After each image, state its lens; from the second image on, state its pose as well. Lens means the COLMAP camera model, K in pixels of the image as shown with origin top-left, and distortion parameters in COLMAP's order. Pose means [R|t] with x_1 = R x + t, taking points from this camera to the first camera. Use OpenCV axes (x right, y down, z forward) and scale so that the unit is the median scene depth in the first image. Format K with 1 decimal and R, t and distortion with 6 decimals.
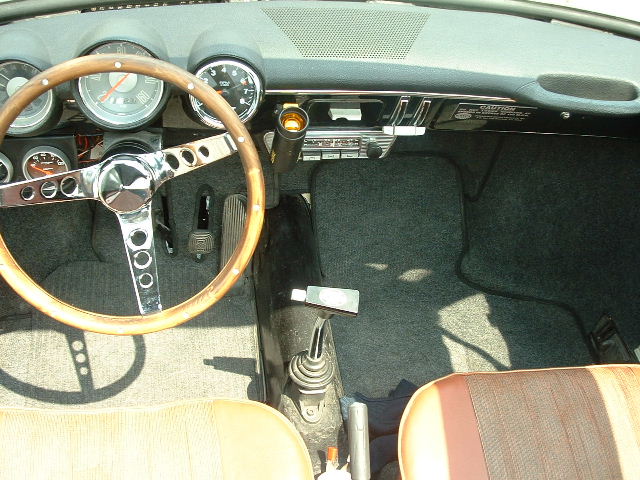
lens RADIAL K [[839.6, 0, 320.6], [0, 839.6, 241.1], [0, 0, 1]] dist [-0.189860, 0.000000]
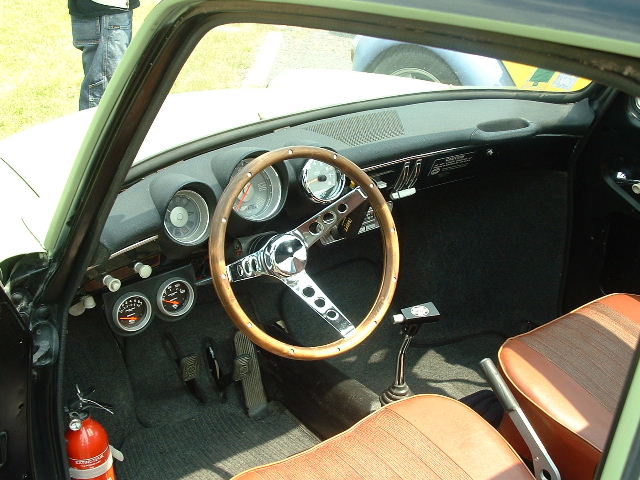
lens RADIAL K [[839.6, 0, 318.8], [0, 839.6, 239.6], [0, 0, 1]] dist [-0.189860, 0.000000]
pose [[0.862634, -0.290747, 0.413918, -0.491306], [0.407459, 0.884300, -0.228015, 0.155951], [-0.299733, 0.365348, 0.881295, -0.133626]]
